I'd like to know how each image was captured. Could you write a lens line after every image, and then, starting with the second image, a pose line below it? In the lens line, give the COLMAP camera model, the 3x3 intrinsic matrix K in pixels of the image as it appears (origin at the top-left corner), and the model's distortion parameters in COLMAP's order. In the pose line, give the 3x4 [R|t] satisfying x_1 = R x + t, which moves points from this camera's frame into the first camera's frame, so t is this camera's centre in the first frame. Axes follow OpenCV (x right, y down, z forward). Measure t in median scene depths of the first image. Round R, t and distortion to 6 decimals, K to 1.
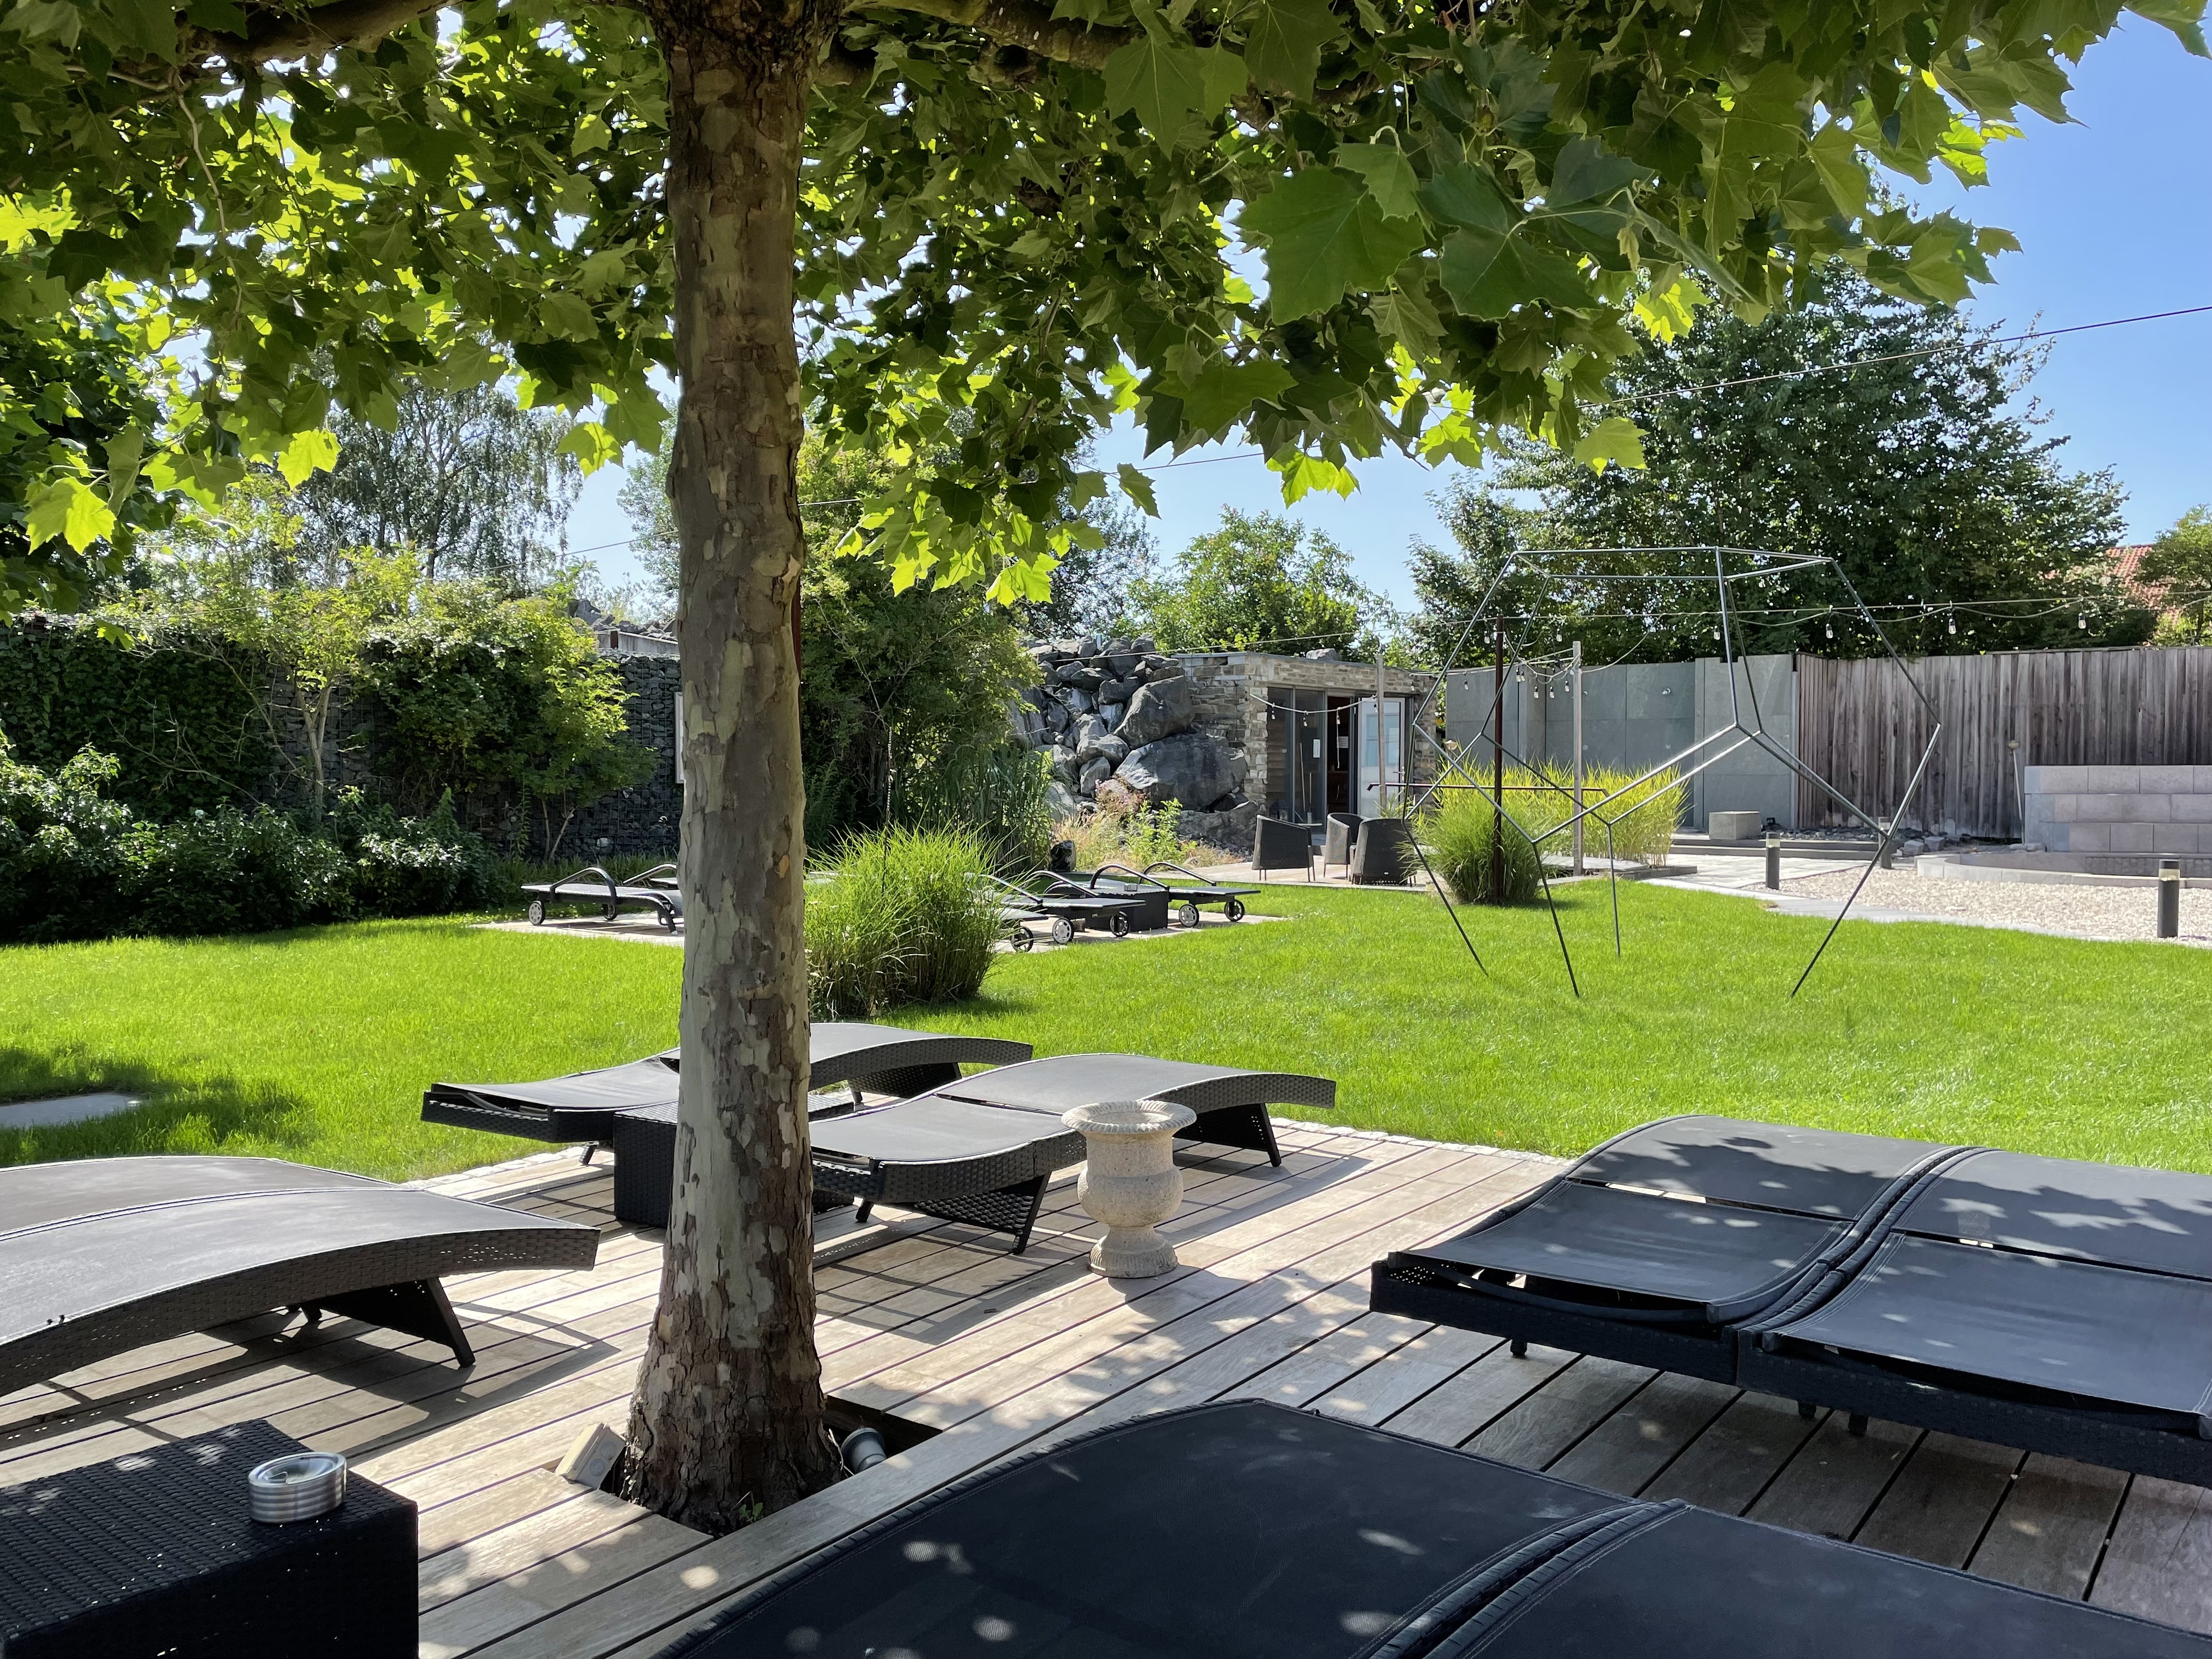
lens RADIAL K [[1686.0, 0, 1106.0], [0, 1686.0, 829.5], [0, 0, 1]] dist [0.074179, -0.000495]
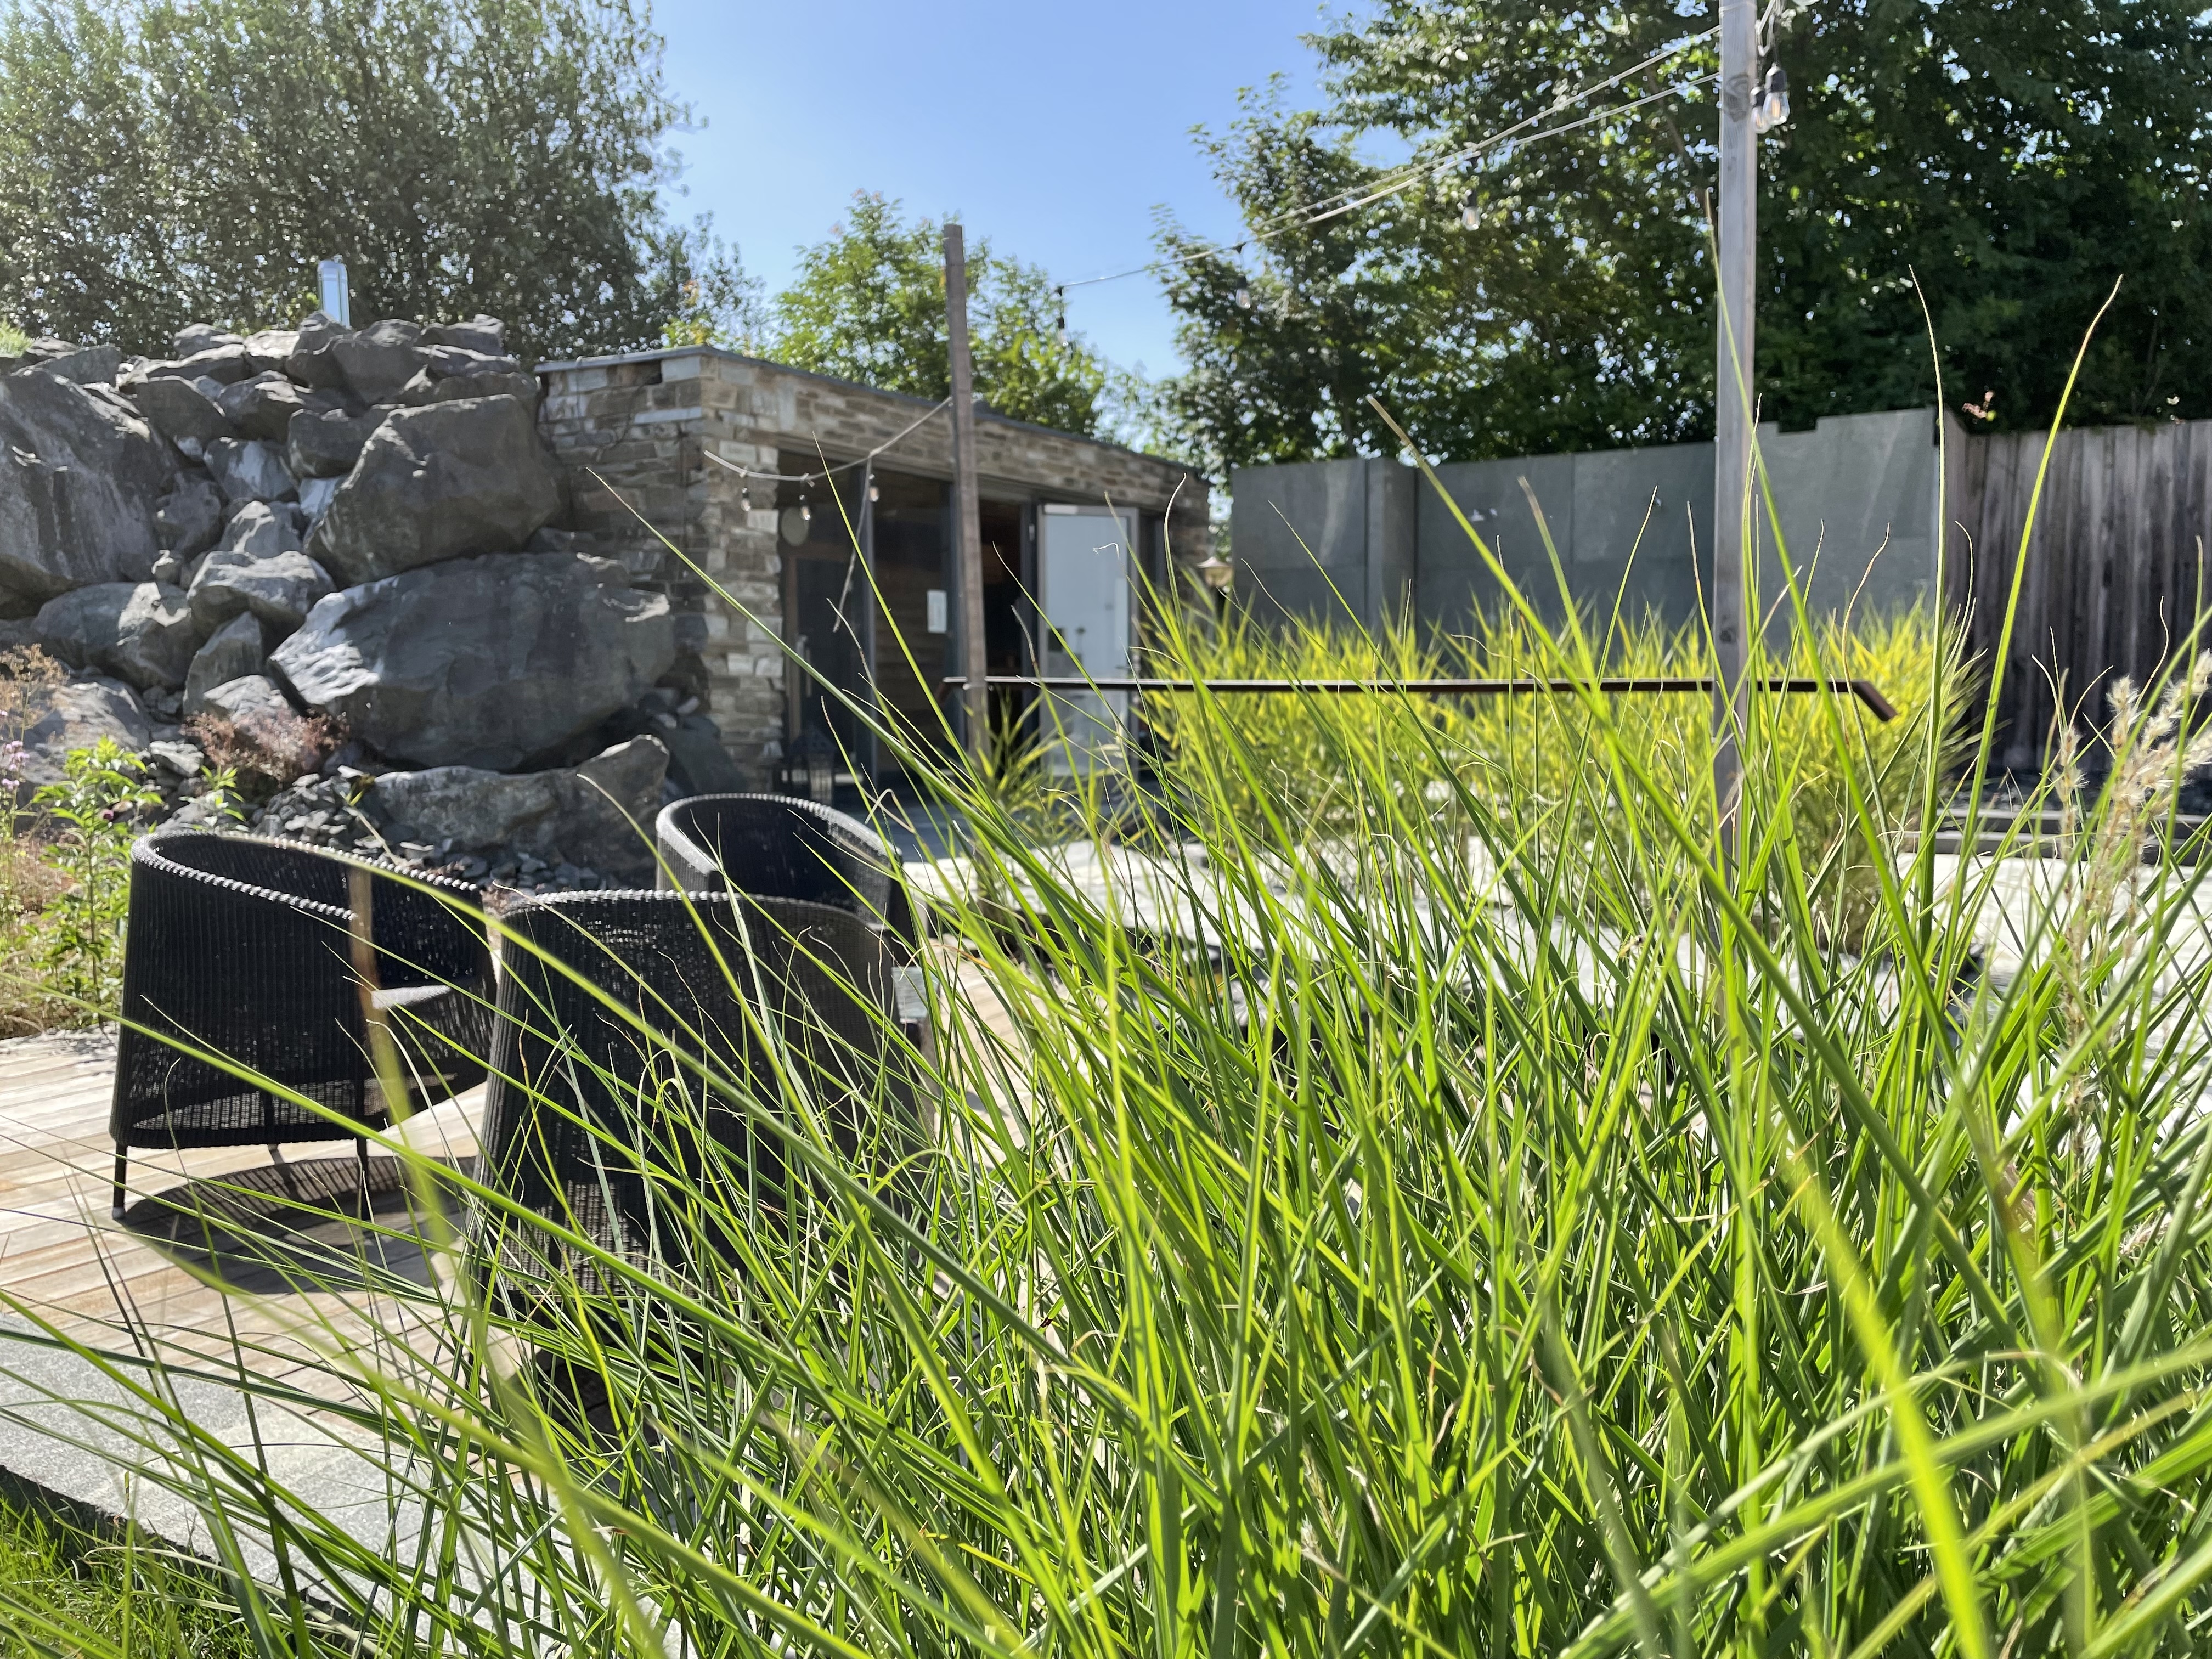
lens RADIAL K [[1686.0, 0, 1106.0], [0, 1686.0, 829.5], [0, 0, 1]] dist [0.074179, -0.000495]
pose [[0.993845, -0.012944, 0.110021, 0.119243], [0.006655, 0.998332, 0.057345, -0.015138], [-0.110579, -0.056260, 0.992274, 0.547067]]
